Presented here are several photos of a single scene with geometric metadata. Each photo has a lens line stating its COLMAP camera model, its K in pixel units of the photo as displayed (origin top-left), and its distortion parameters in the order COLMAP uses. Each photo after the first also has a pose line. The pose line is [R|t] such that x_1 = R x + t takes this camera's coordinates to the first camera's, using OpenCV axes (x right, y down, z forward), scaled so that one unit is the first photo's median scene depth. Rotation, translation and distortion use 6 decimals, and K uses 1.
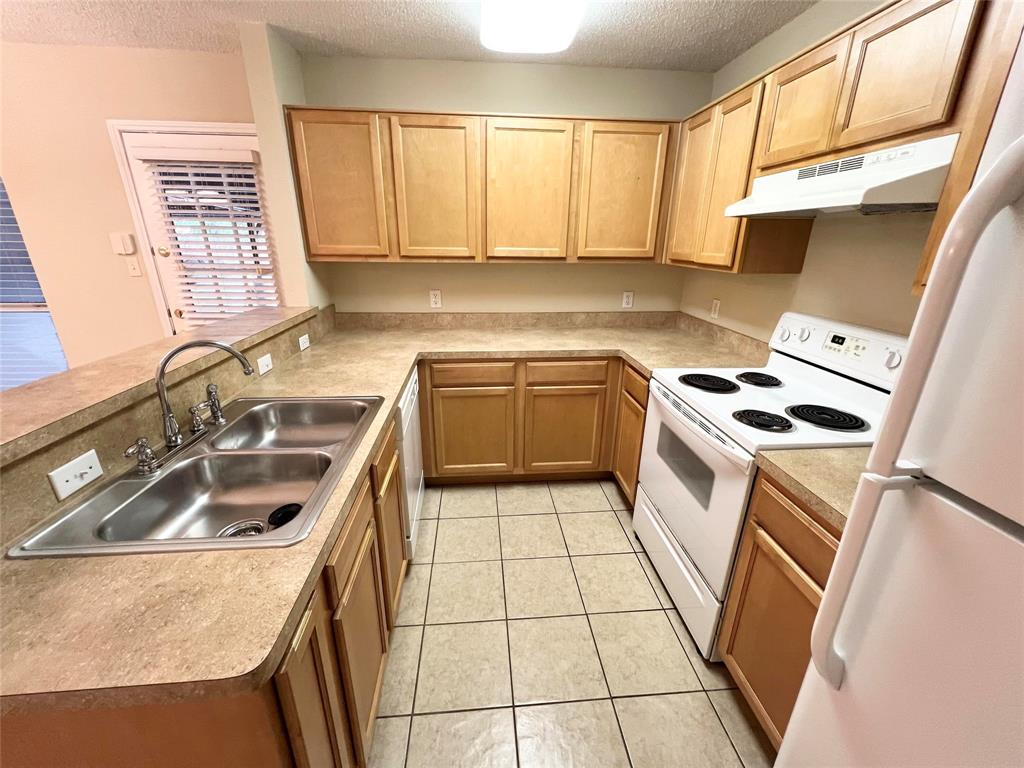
lens RADIAL K [[409.8, 0, 512.0], [0, 409.8, 384.0], [0, 0, 1]] dist [-0.000305, -0.000034]
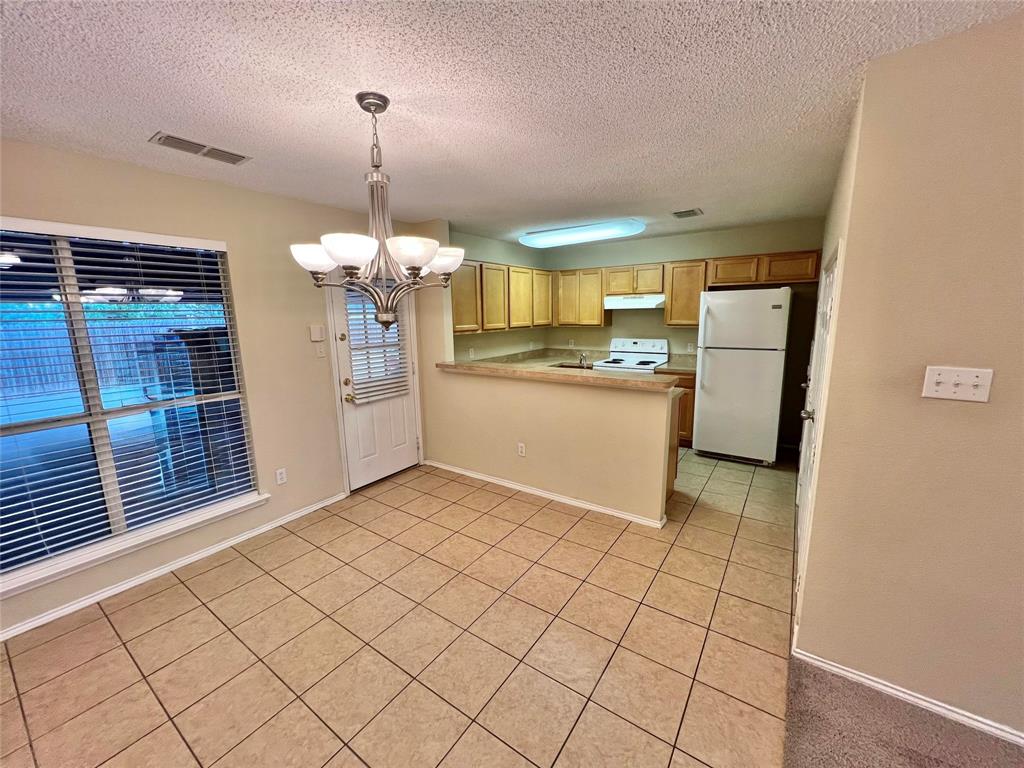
lens RADIAL K [[409.8, 0, 512.0], [0, 409.8, 384.0], [0, 0, 1]] dist [-0.000305, -0.000034]
pose [[0.637957, -0.158792, 0.753522, -1.664886], [0.281718, 0.958804, -0.036461, 0.035730], [-0.716691, 0.235541, 0.656411, -0.282013]]
